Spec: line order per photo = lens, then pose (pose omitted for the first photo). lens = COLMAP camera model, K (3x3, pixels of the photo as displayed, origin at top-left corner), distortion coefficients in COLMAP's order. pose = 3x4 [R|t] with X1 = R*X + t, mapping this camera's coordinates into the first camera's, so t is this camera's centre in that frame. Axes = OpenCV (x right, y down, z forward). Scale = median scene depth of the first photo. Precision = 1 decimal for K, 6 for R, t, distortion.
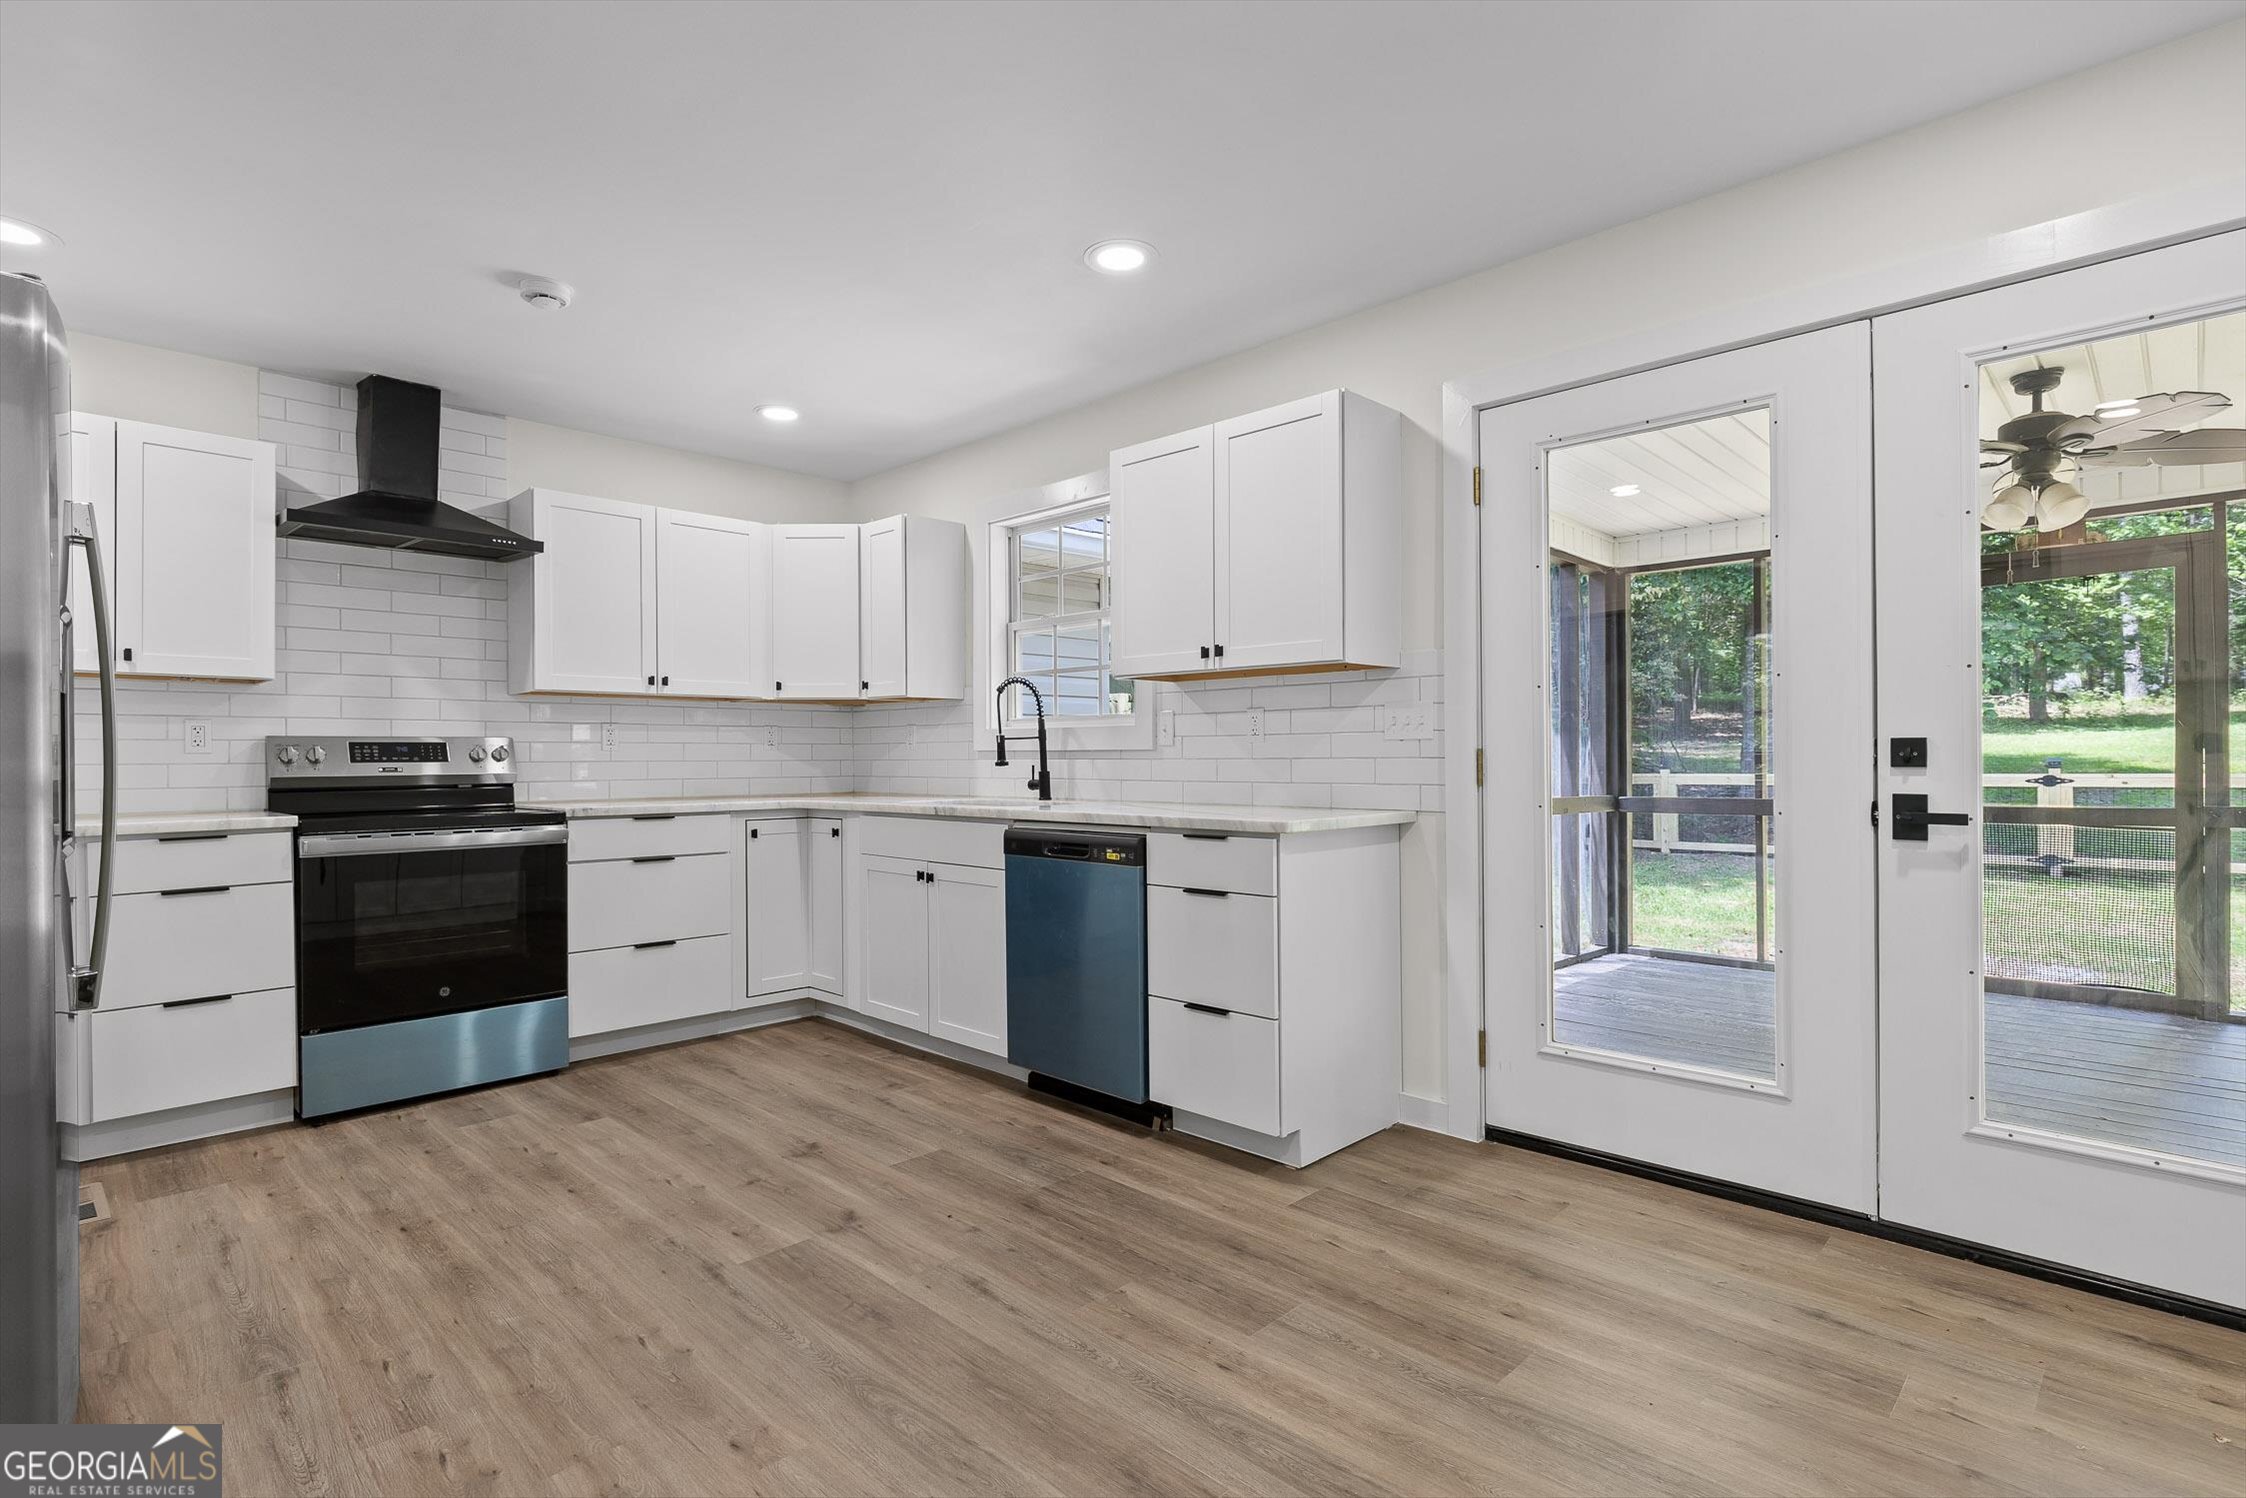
lens RADIAL K [[1081.6, 0, 1137.9], [0, 1081.6, 752.5], [0, 0, 1]] dist [0.001845, -0.001197]
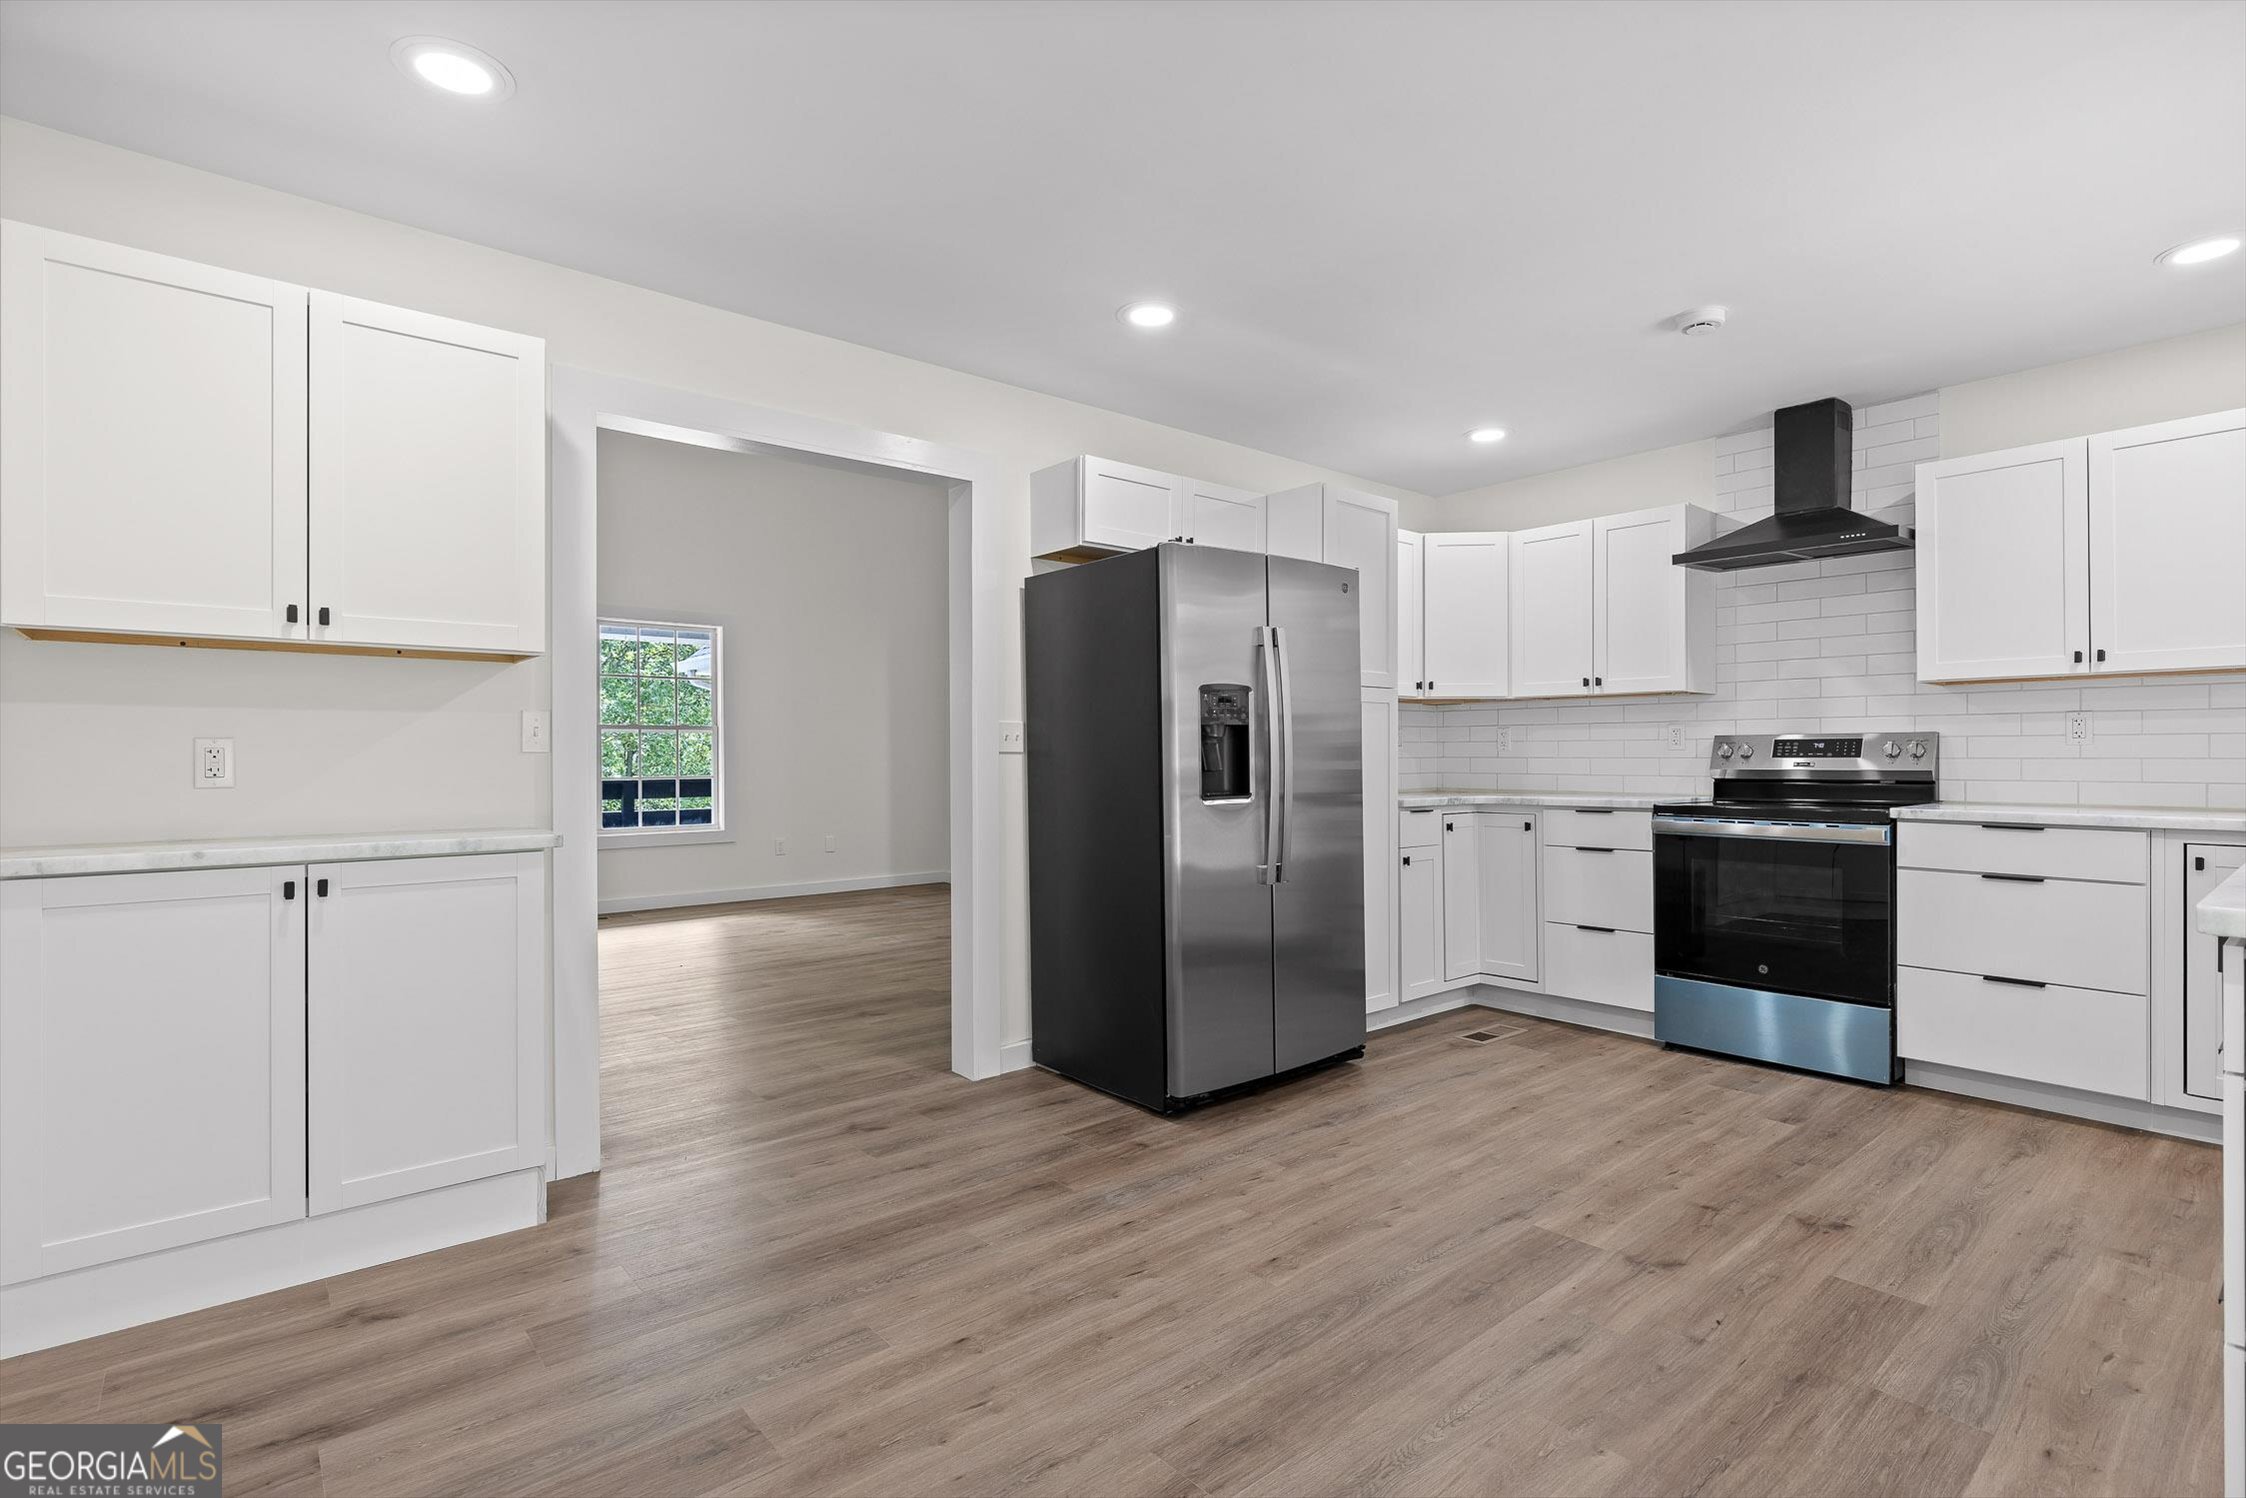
lens RADIAL K [[1081.6, 0, 1135.3], [0, 1081.6, 746.6], [0, 0, 1]] dist [0.001845, -0.001197]
pose [[-0.087867, -0.002026, -0.996130, 0.565629], [0.004536, 0.999987, -0.002434, -0.002885], [0.996122, -0.004732, -0.087856, 0.534250]]
